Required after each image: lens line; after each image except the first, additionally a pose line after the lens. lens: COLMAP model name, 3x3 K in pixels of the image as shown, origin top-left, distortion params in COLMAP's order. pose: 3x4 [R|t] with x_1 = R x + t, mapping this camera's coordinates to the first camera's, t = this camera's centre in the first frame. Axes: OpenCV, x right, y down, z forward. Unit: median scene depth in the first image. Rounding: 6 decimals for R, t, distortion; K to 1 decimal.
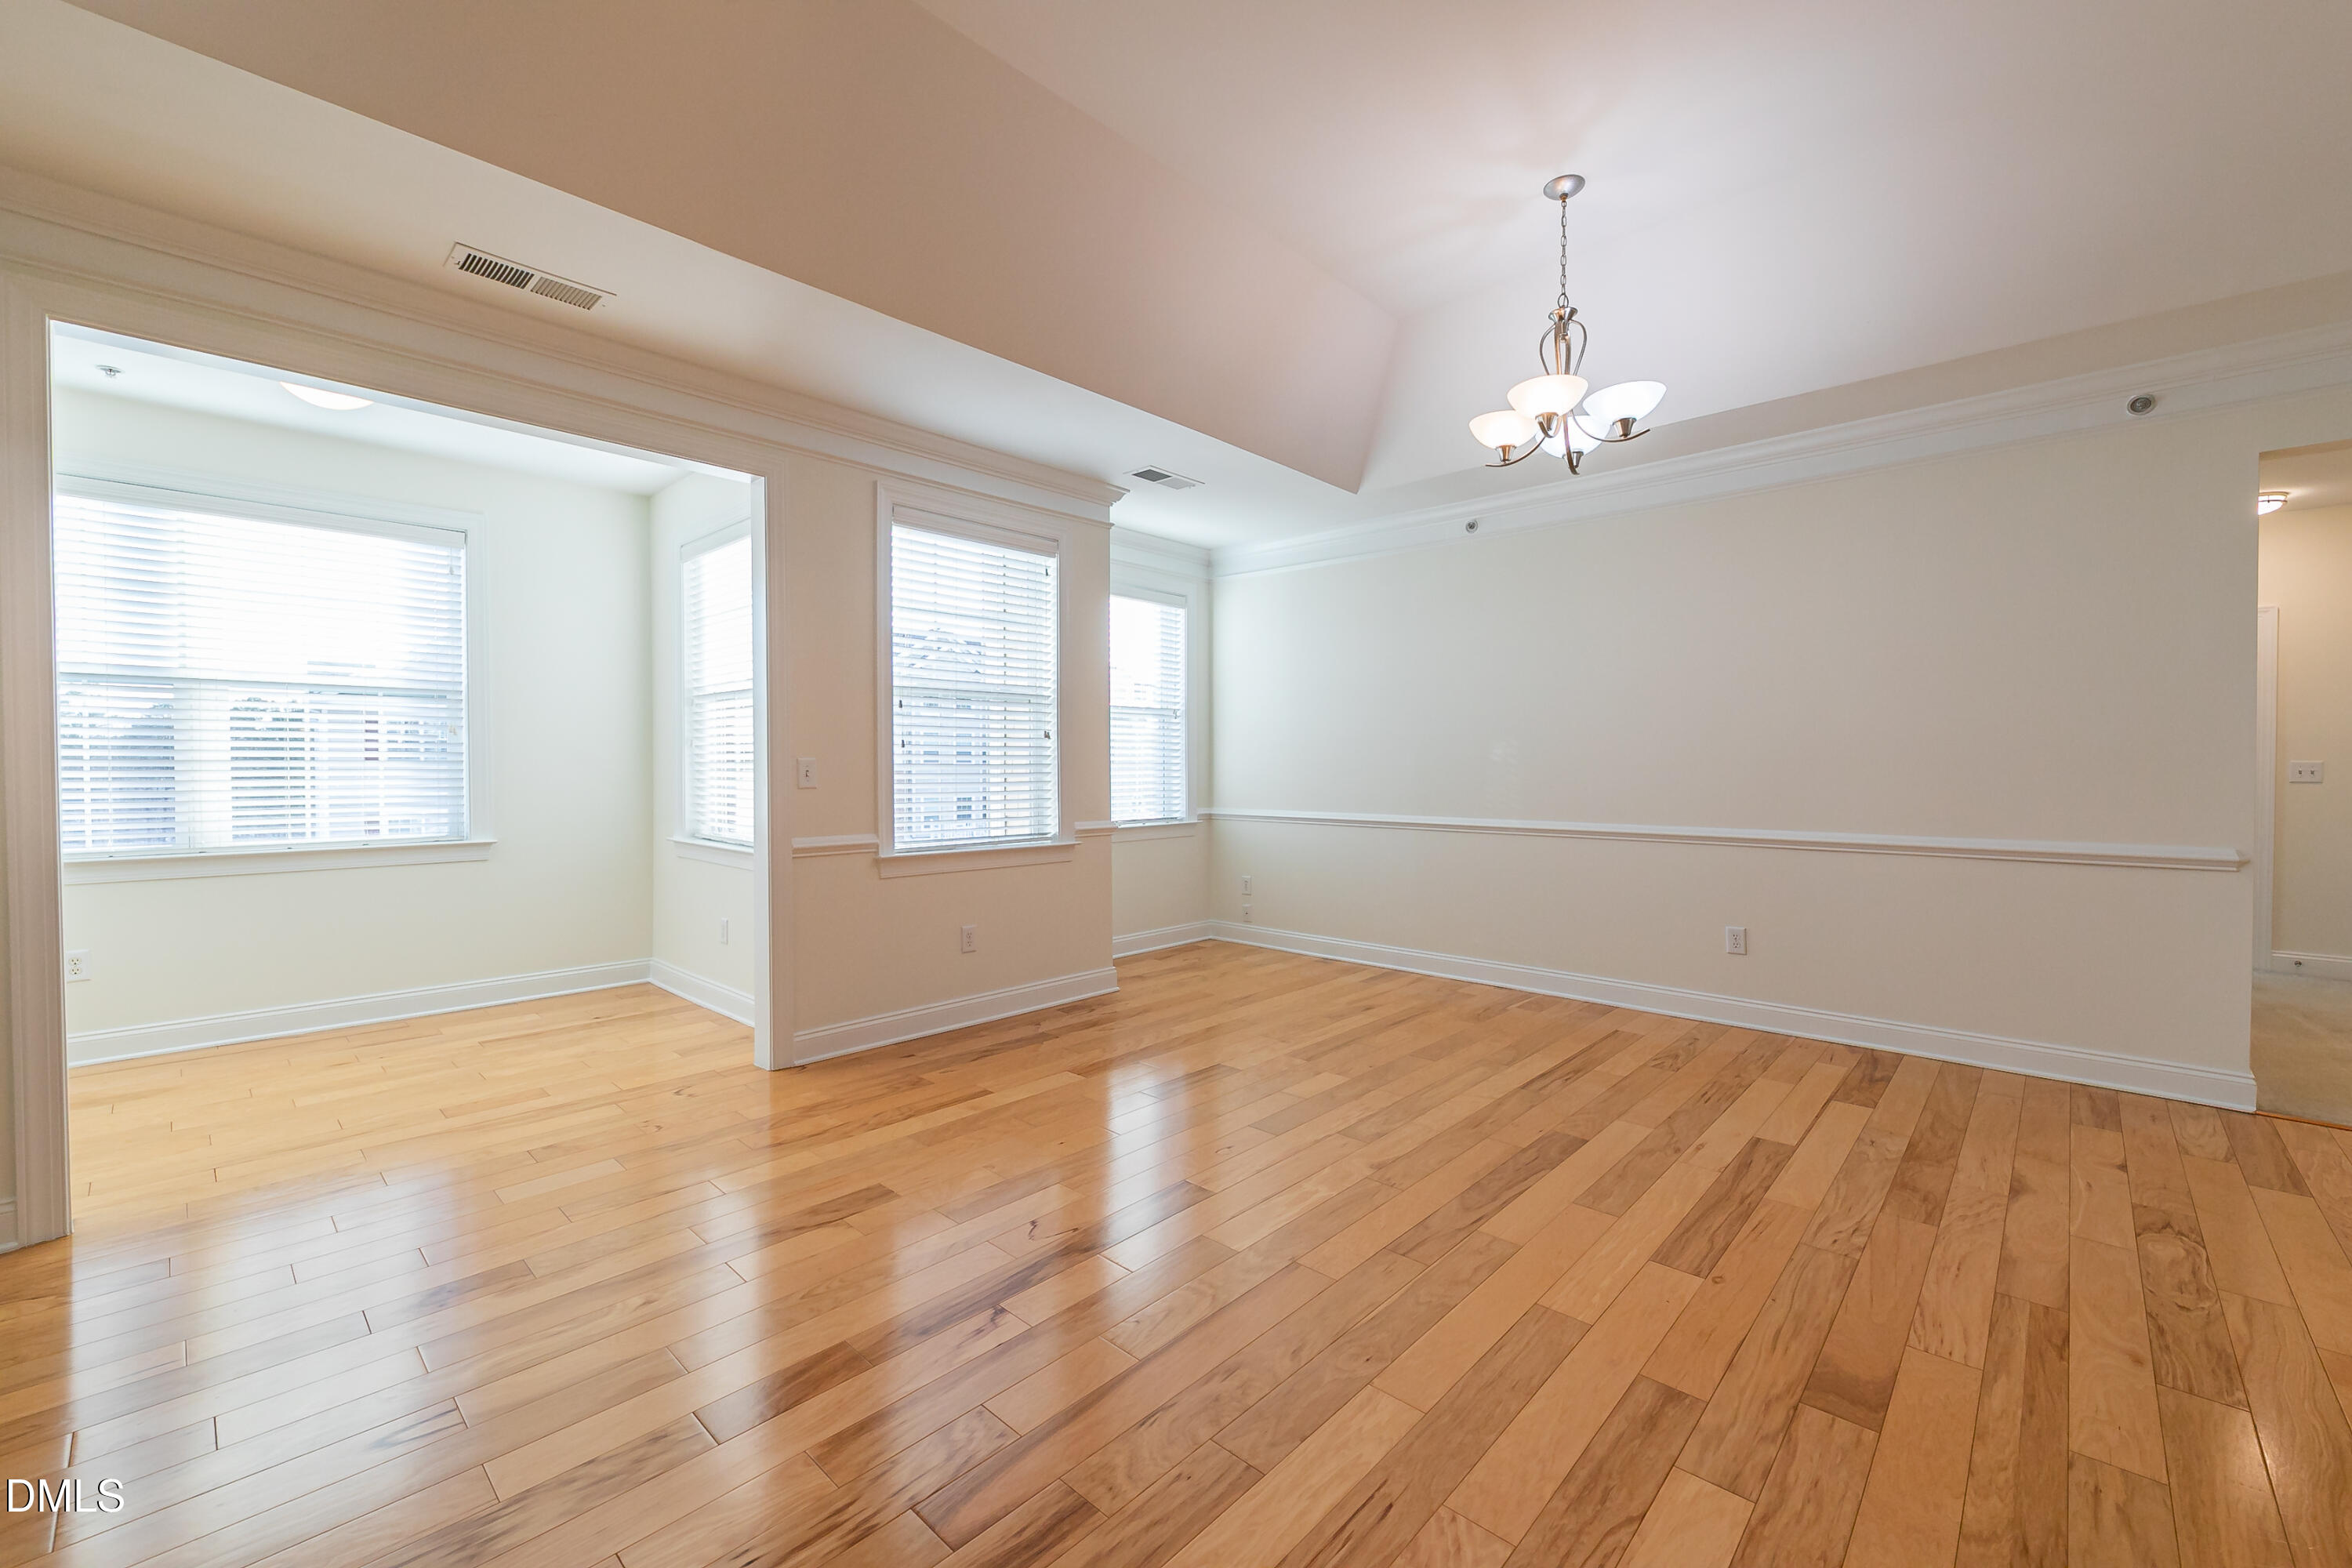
lens RADIAL K [[948.0, 0, 1178.4], [0, 948.0, 779.3], [0, 0, 1]] dist [0.003807, -0.002390]
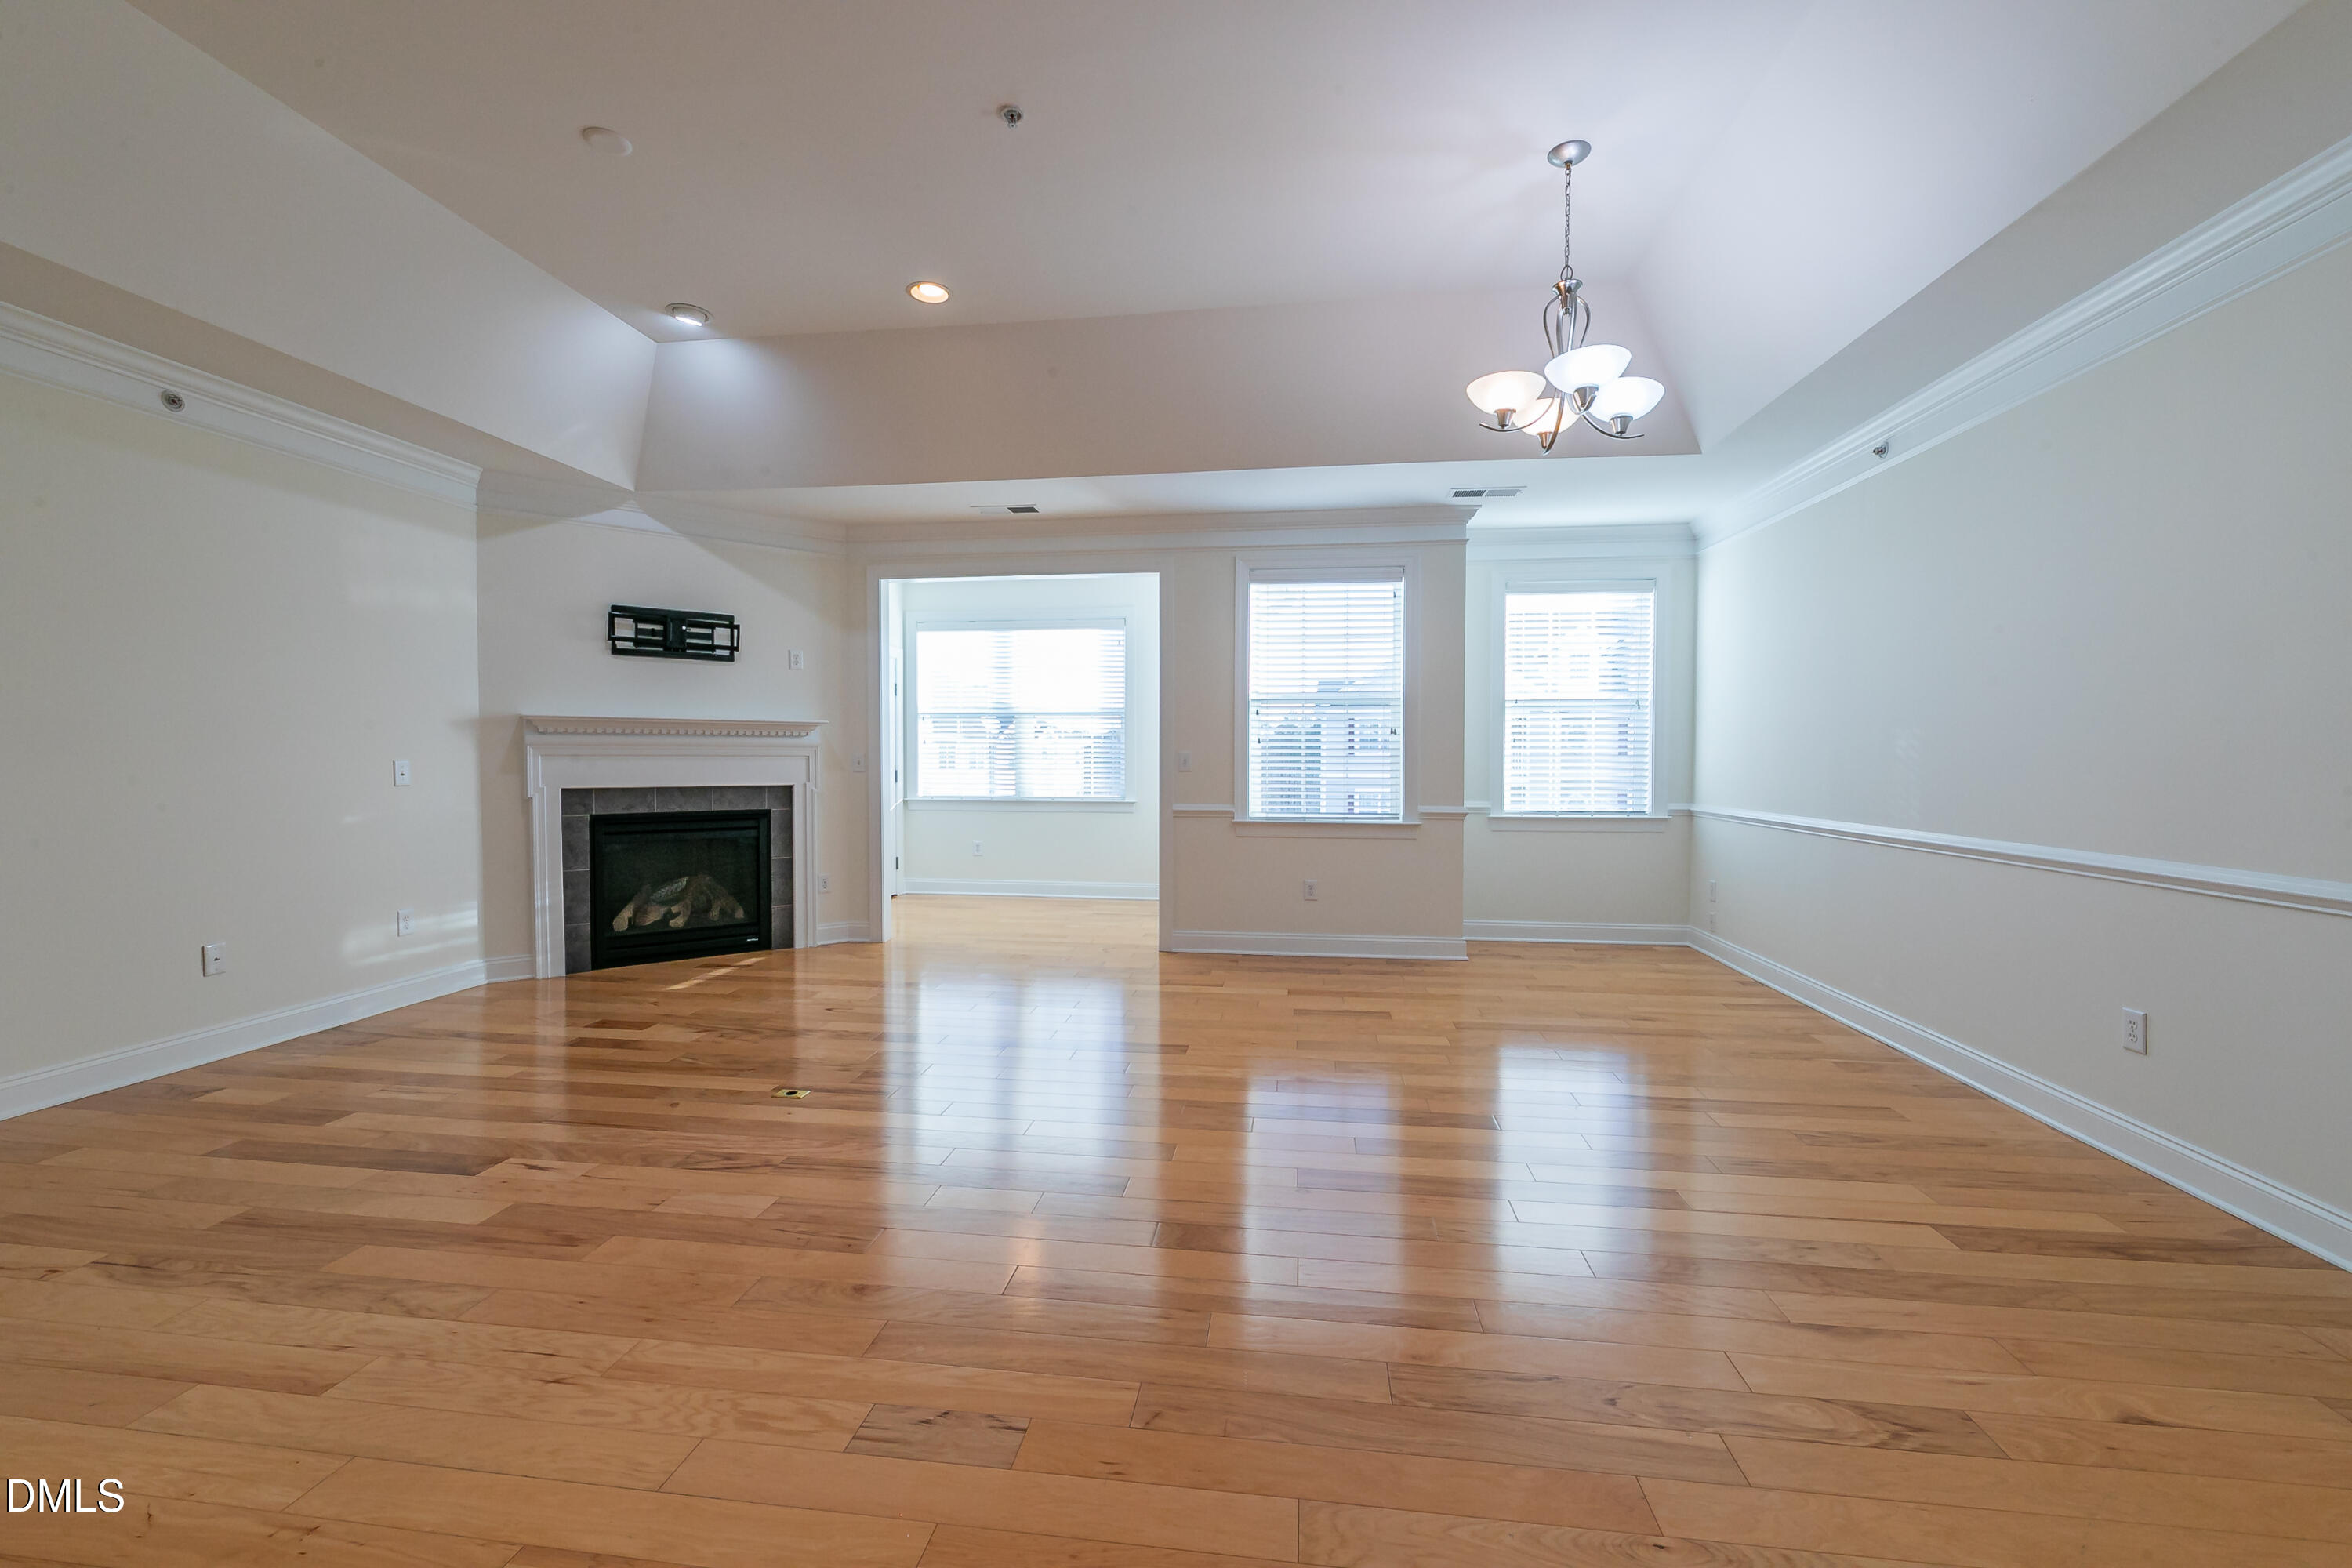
lens RADIAL K [[945.6, 0, 1178.7], [0, 945.6, 780.1], [0, 0, 1]] dist [0.003286, -0.002794]
pose [[0.582608, 0.022376, -0.812445, 0.715996], [-0.014564, 0.999748, 0.017091, -0.002220], [0.812623, 0.001875, 0.582787, 0.092464]]
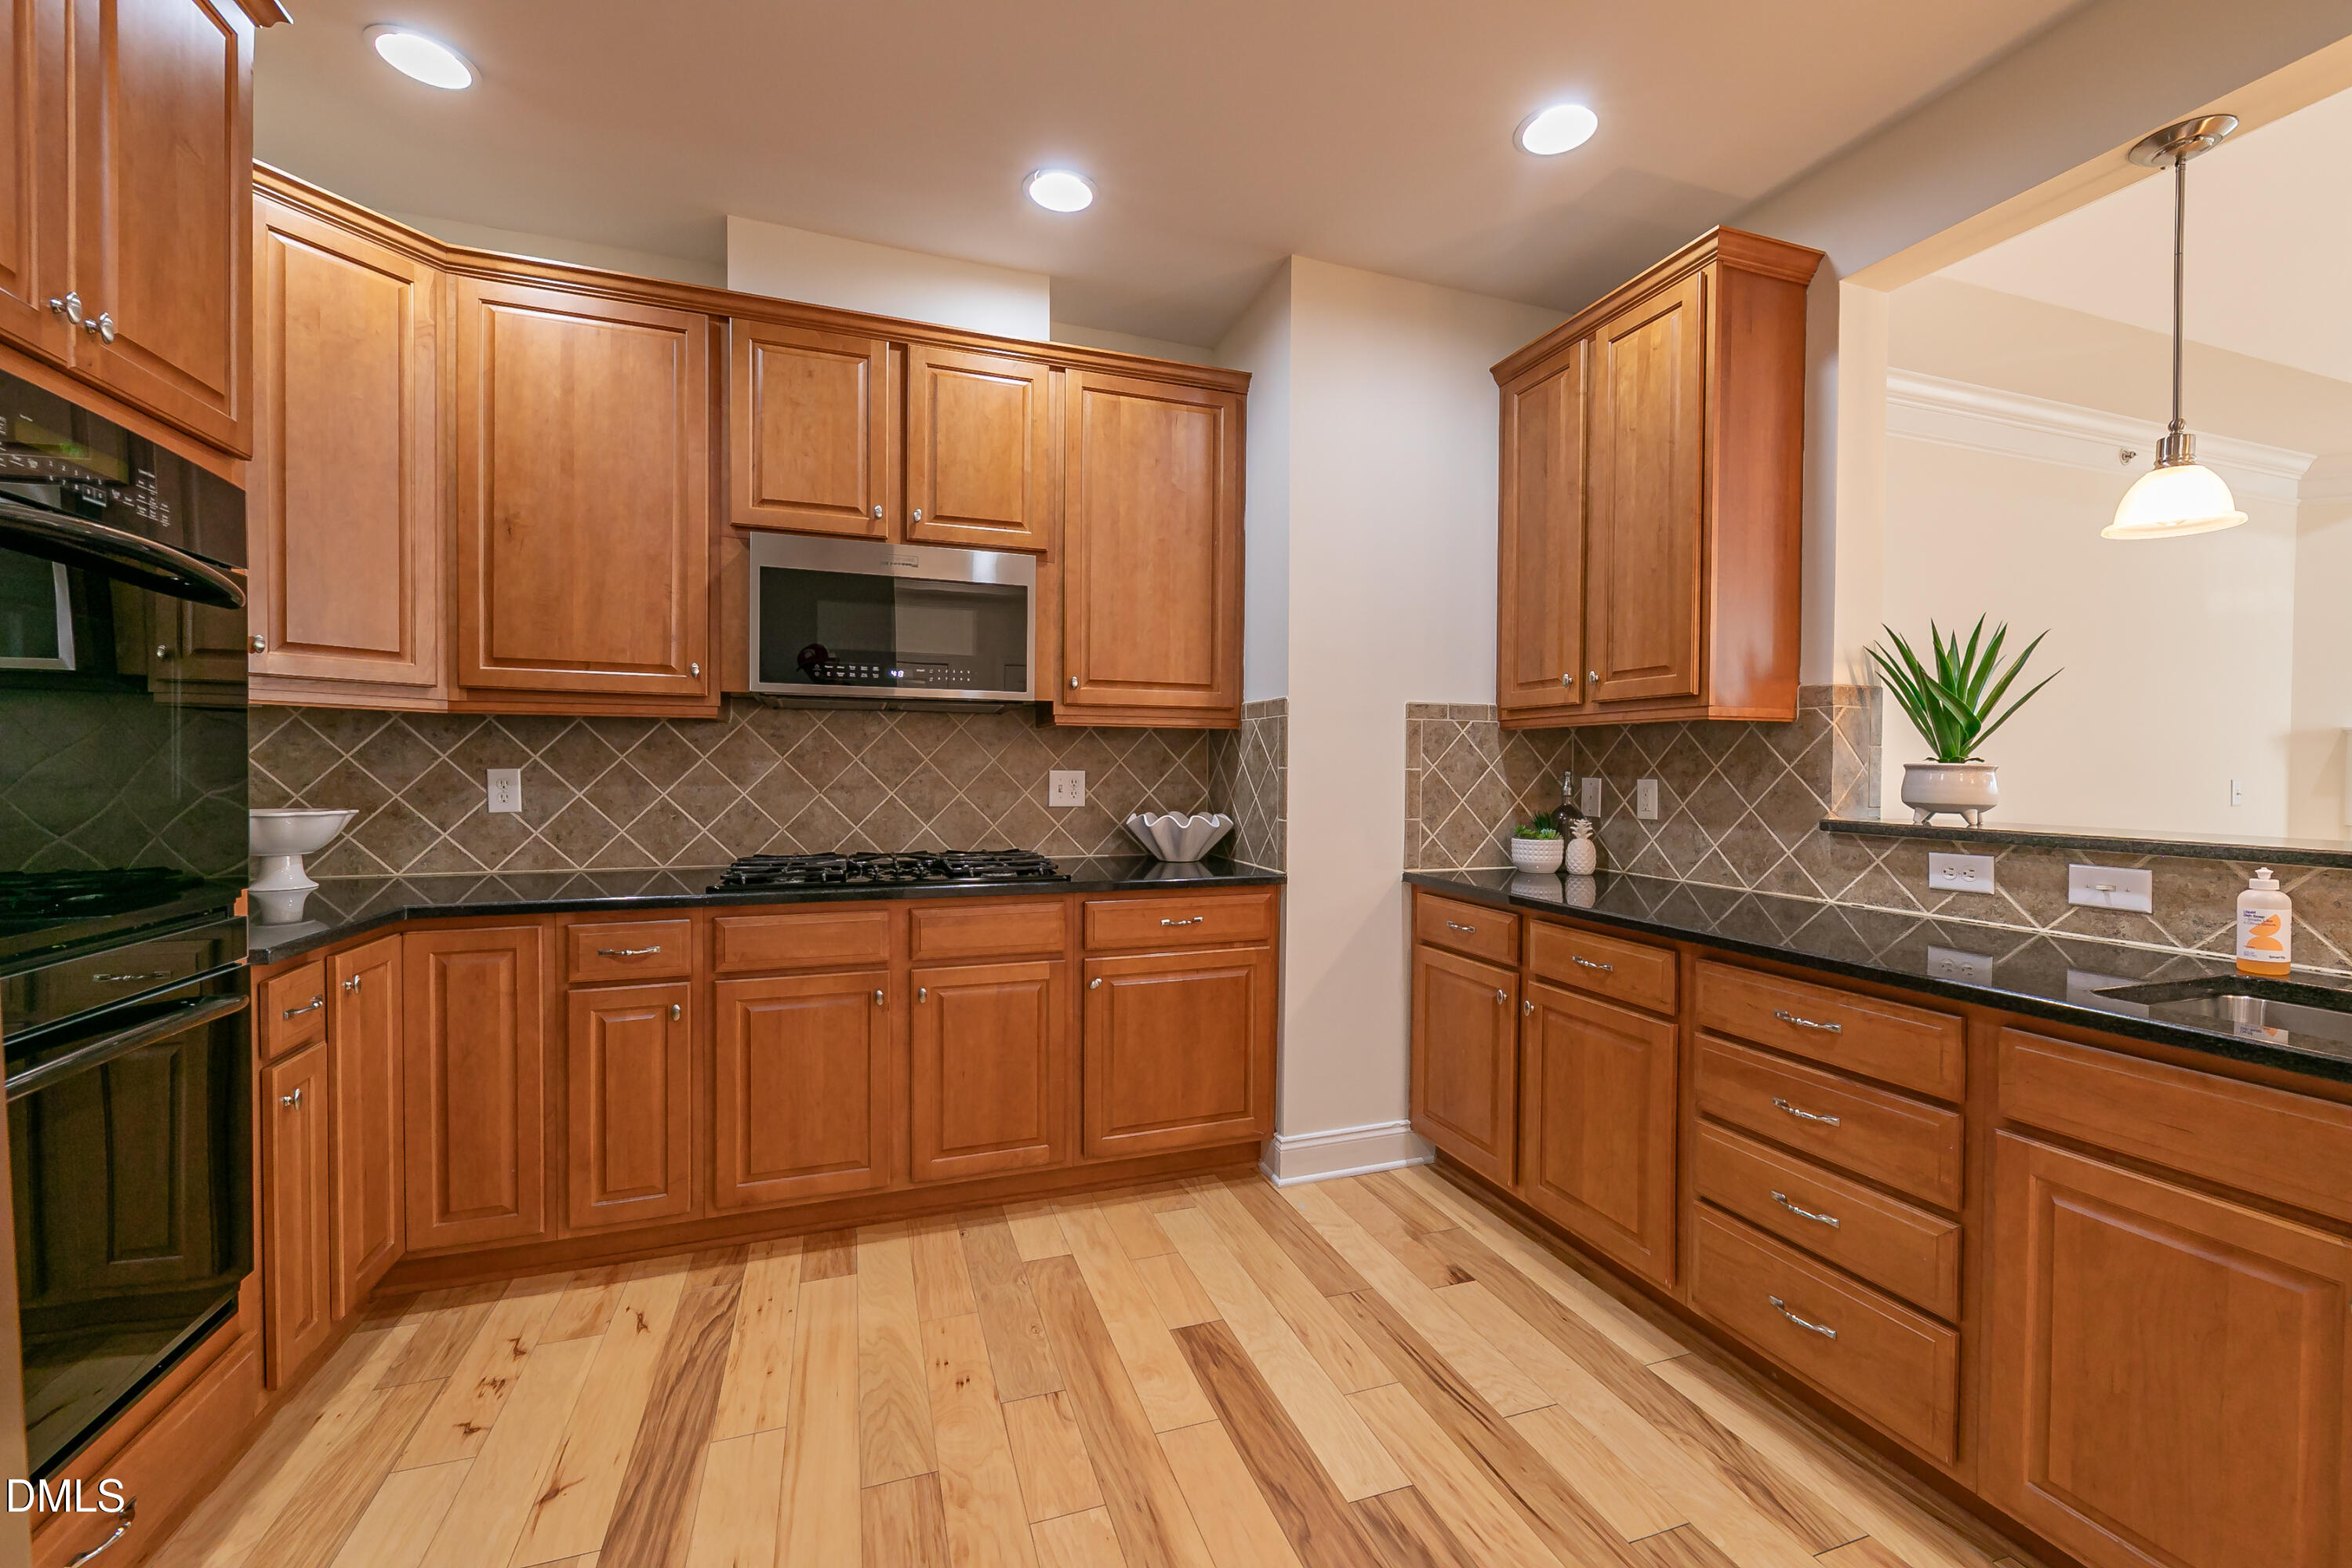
lens RADIAL K [[945.6, 0, 1178.7], [0, 945.6, 780.1], [0, 0, 1]] dist [0.003286, -0.002794]
pose [[-0.464542, 0.010604, -0.885487, 0.776099], [-0.020534, 0.999530, 0.022743, 0.006938], [0.885313, 0.028748, -0.464106, -0.502499]]
